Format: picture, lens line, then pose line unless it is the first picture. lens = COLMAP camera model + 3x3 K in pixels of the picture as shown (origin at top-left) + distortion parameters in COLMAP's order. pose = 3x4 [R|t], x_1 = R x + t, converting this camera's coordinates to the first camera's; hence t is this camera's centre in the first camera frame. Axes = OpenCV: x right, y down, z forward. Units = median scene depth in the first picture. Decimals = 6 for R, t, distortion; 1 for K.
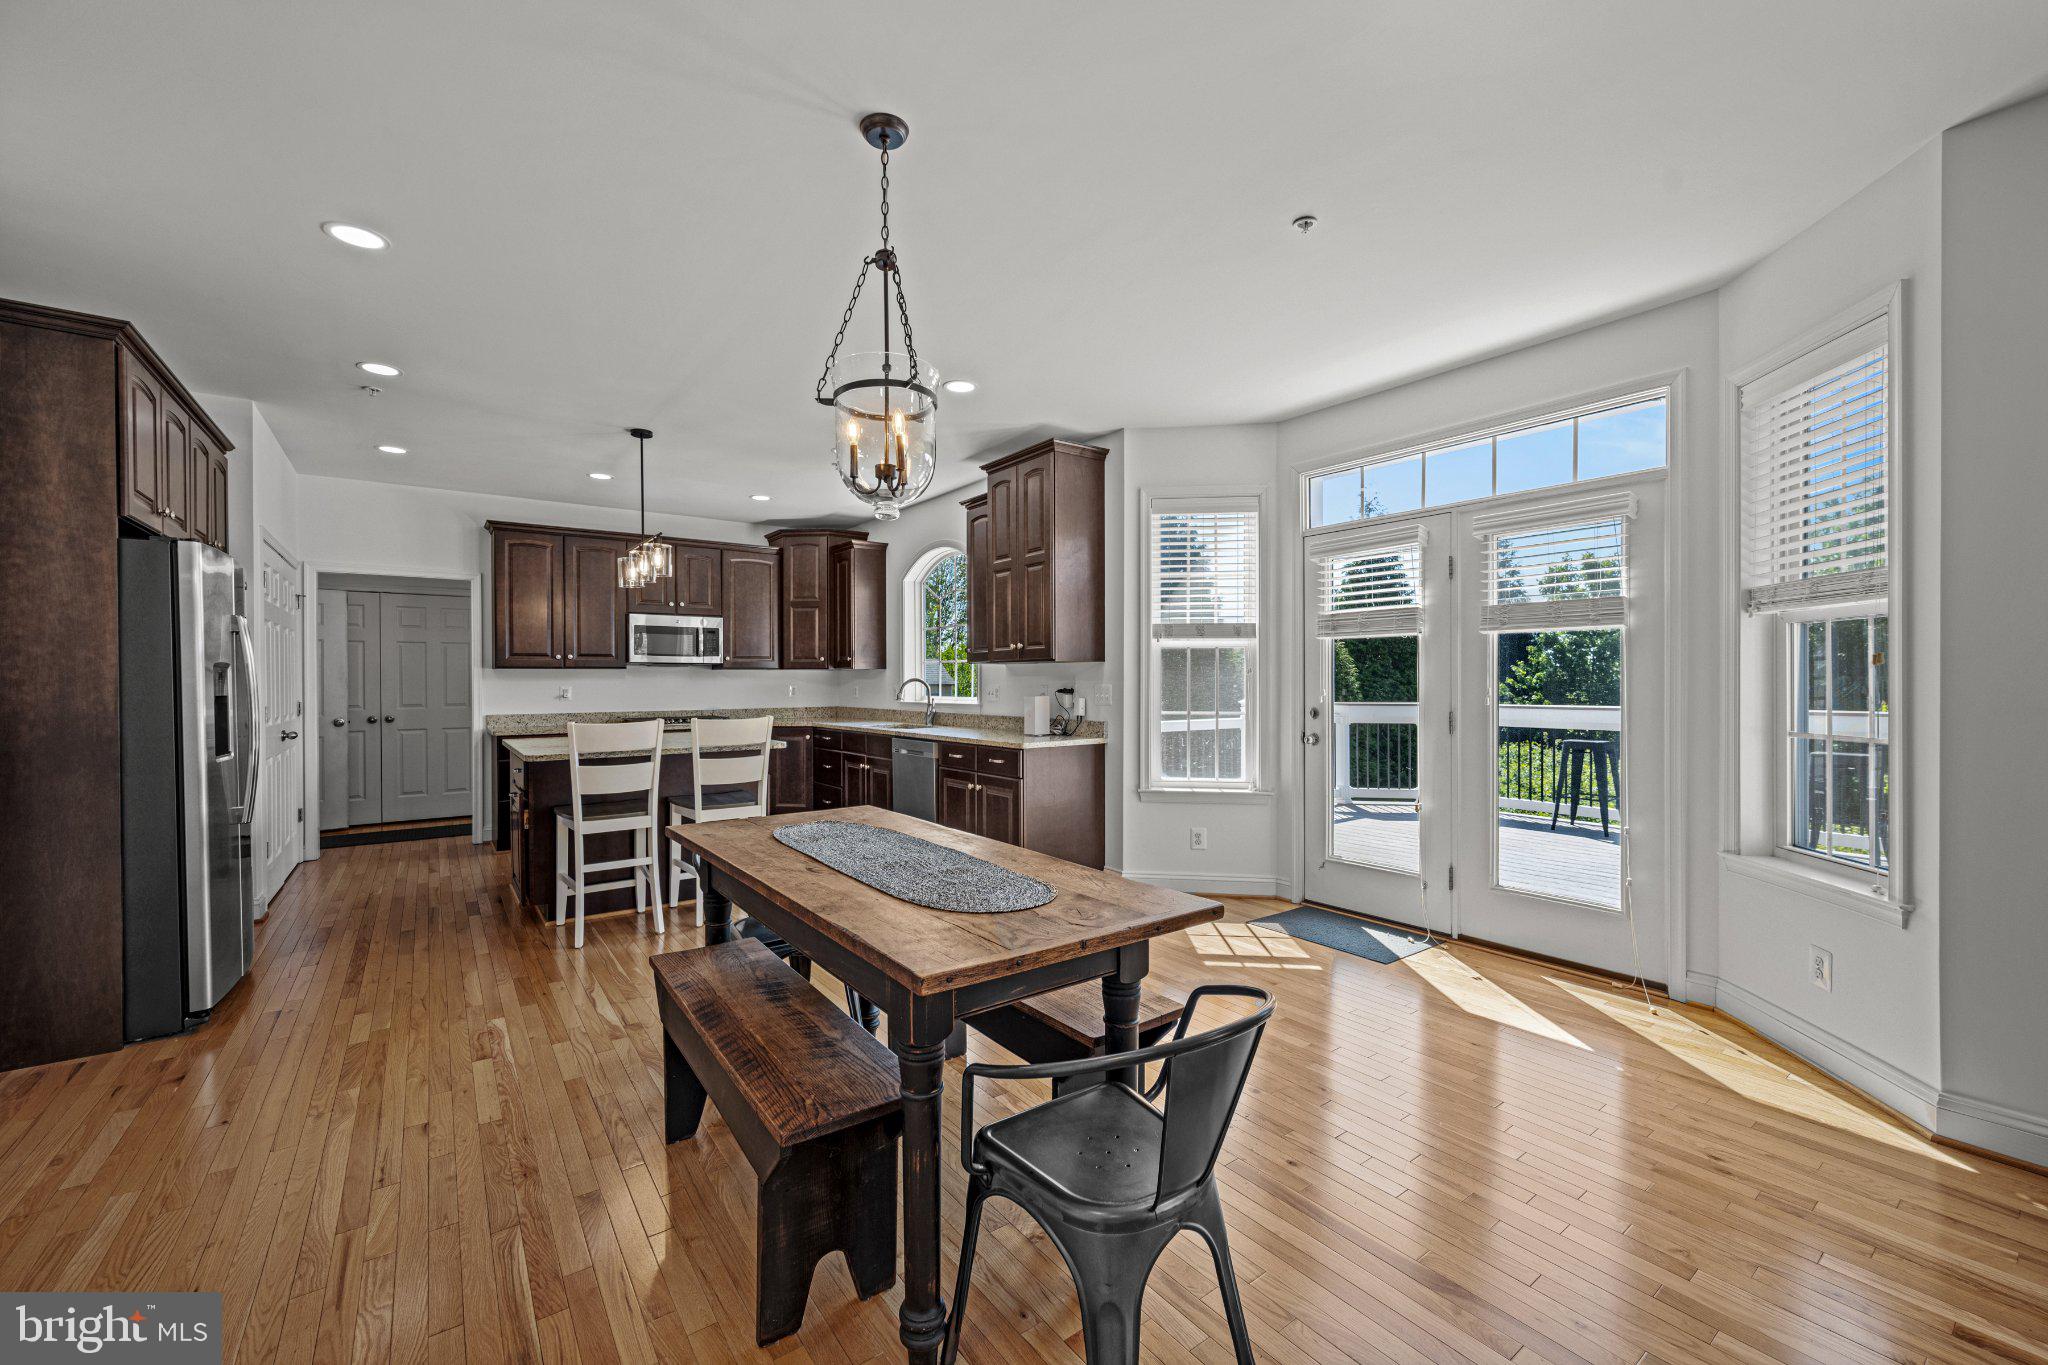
lens RADIAL K [[827.3, 0, 1029.4], [0, 827.3, 685.9], [0, 0, 1]] dist [0.000507, -0.001176]
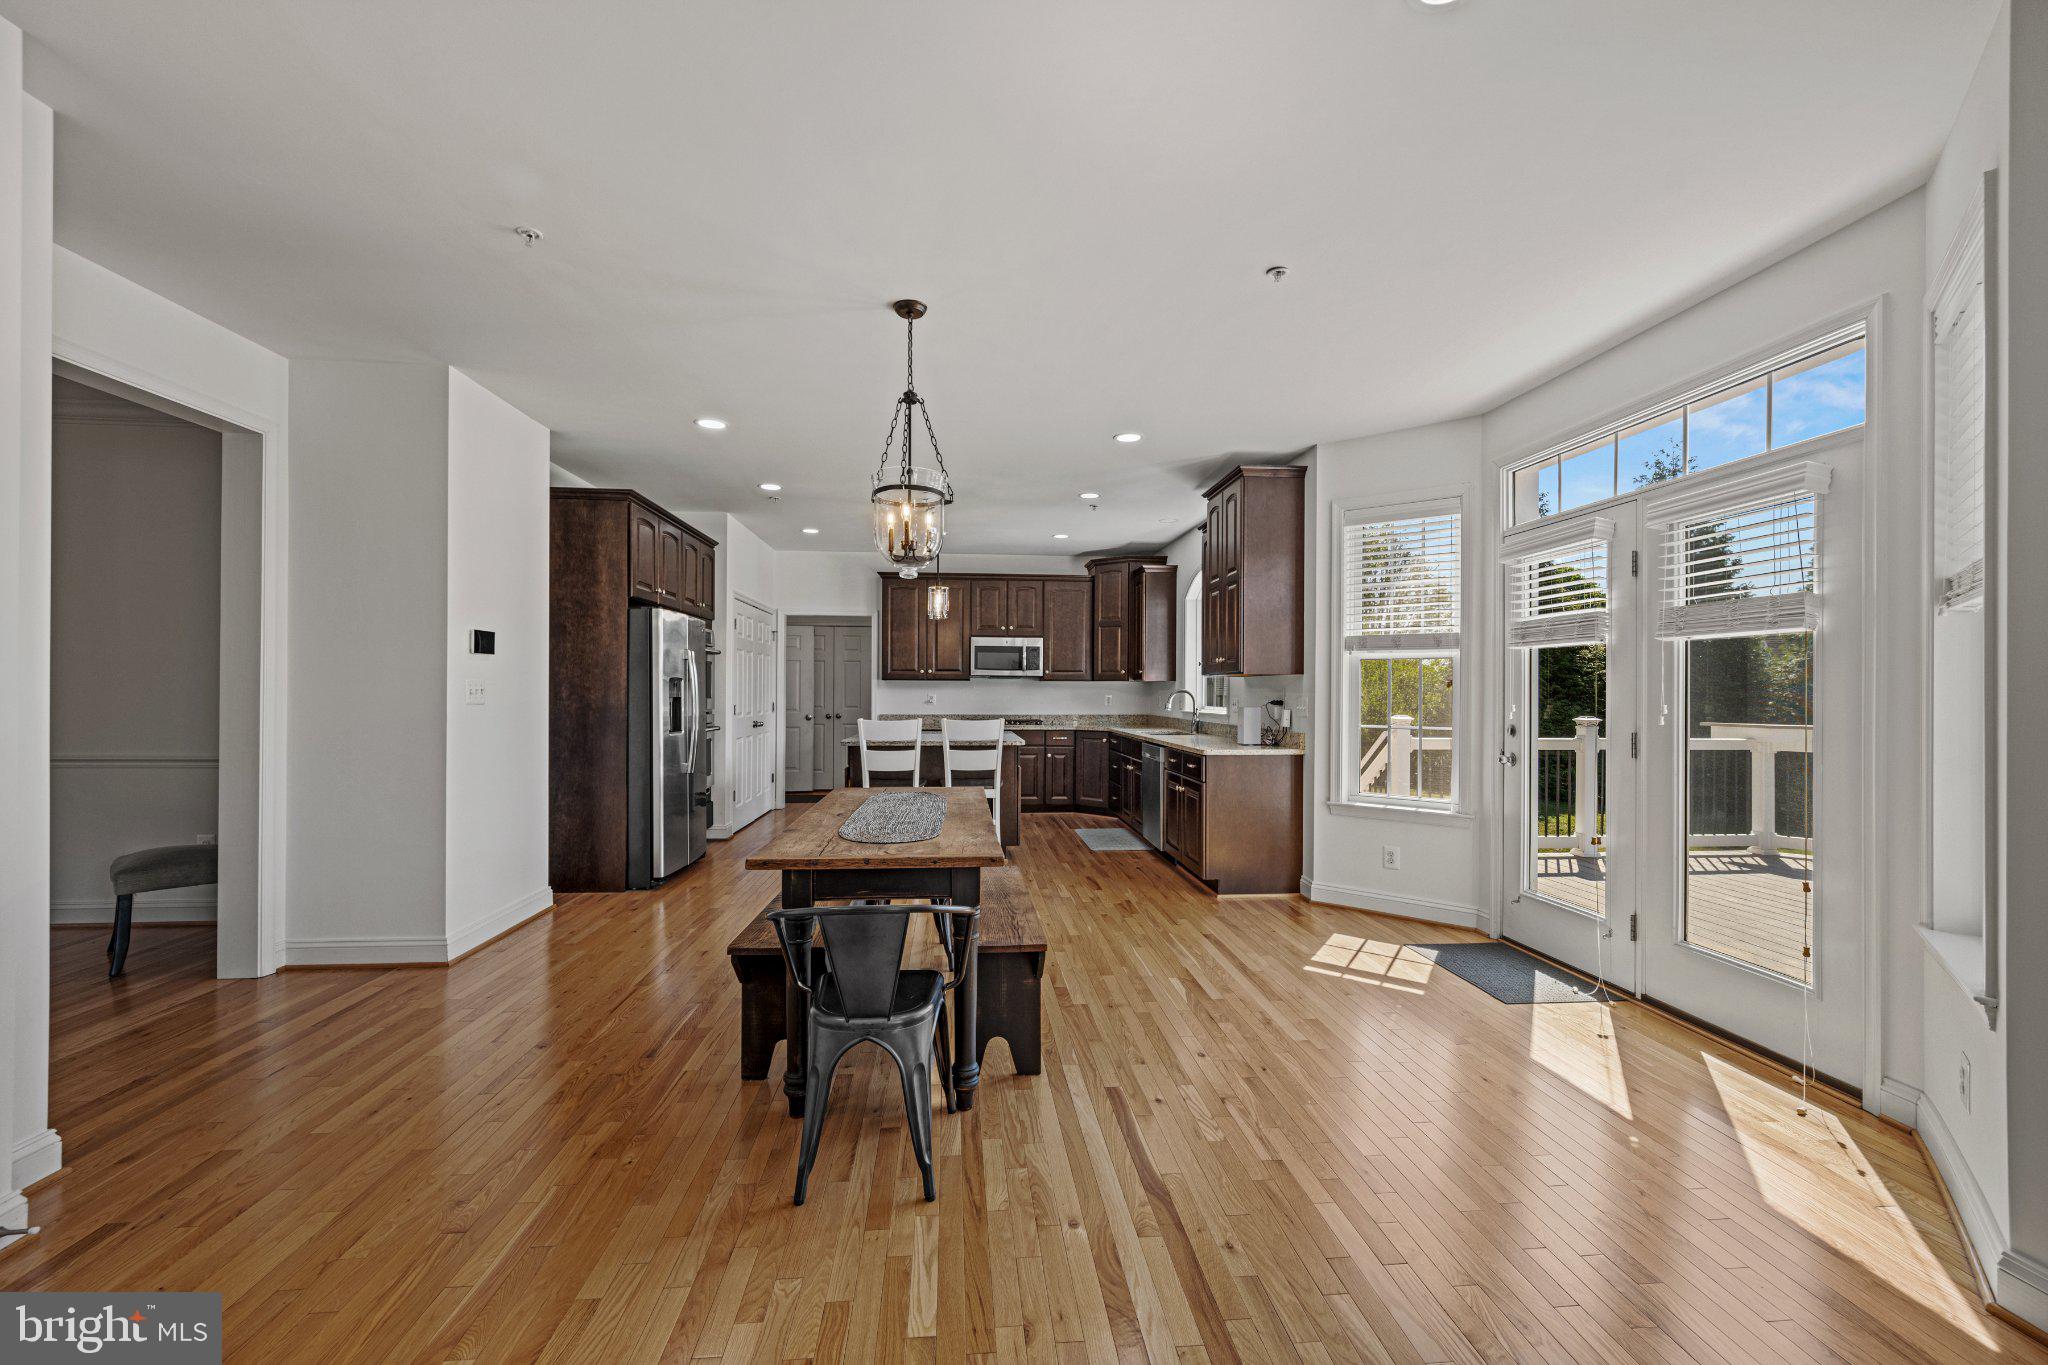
lens RADIAL K [[827.3, 0, 1017.4], [0, 827.3, 685.7], [0, 0, 1]] dist [0.000507, -0.001176]
pose [[0.850418, 0.004002, -0.526093, 0.312317], [-0.010912, 0.999890, -0.010033, -0.000954], [0.525995, 0.014273, 0.850368, -0.048493]]
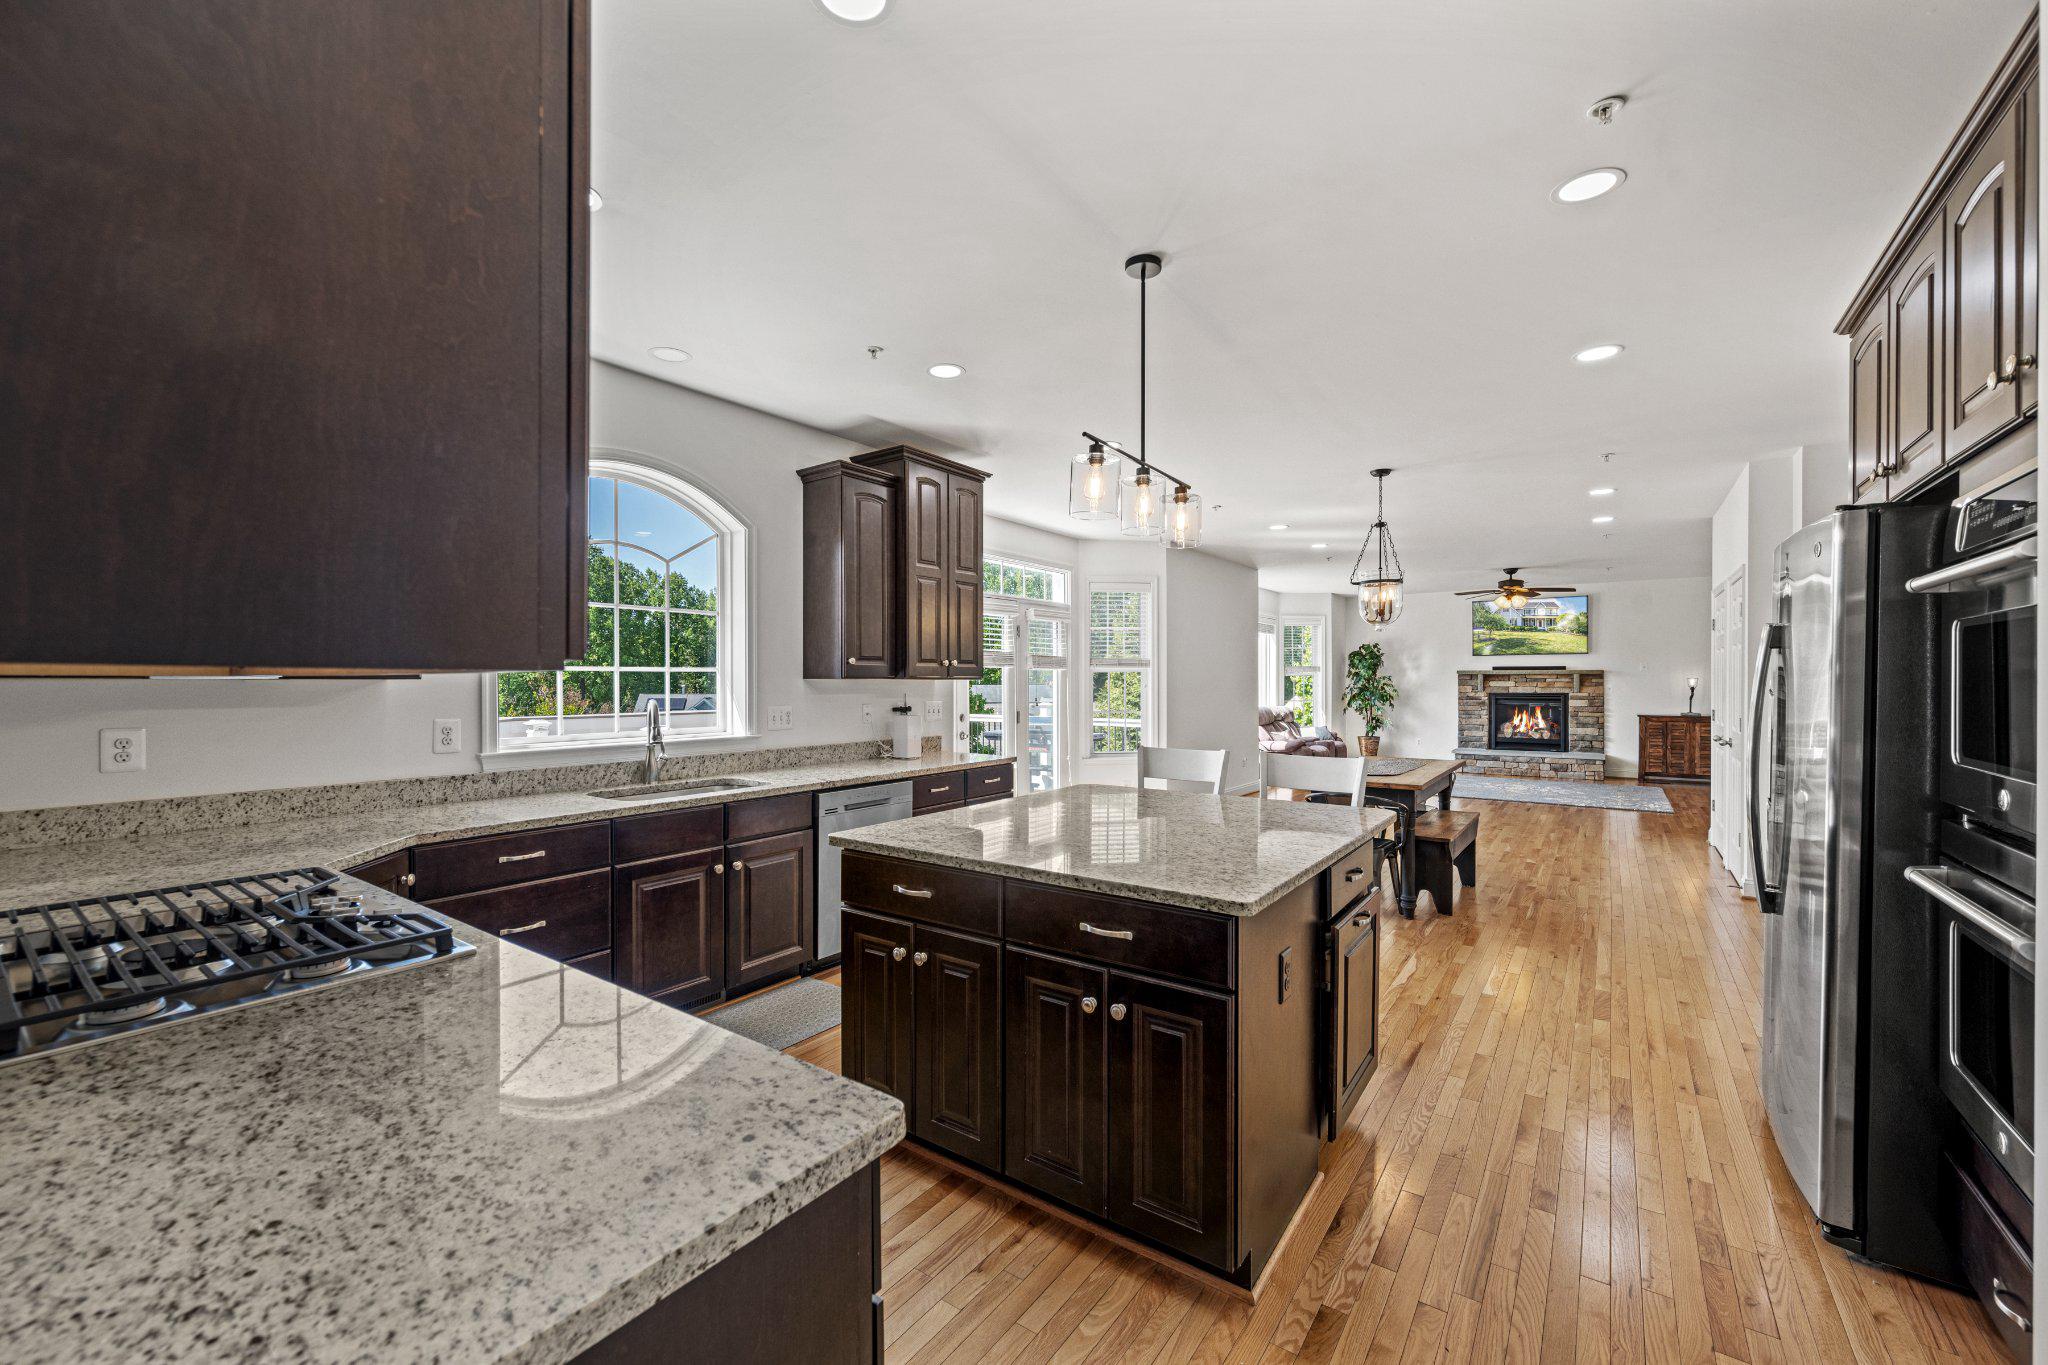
lens RADIAL K [[827.3, 0, 1020.3], [0, 827.3, 686.5], [0, 0, 1]] dist [0.000507, -0.001176]
pose [[-0.317322, -0.003716, 0.948311, -0.909999], [0.005790, 0.999966, 0.005856, -0.024980], [-0.948300, 0.007349, -0.317290, 1.177779]]
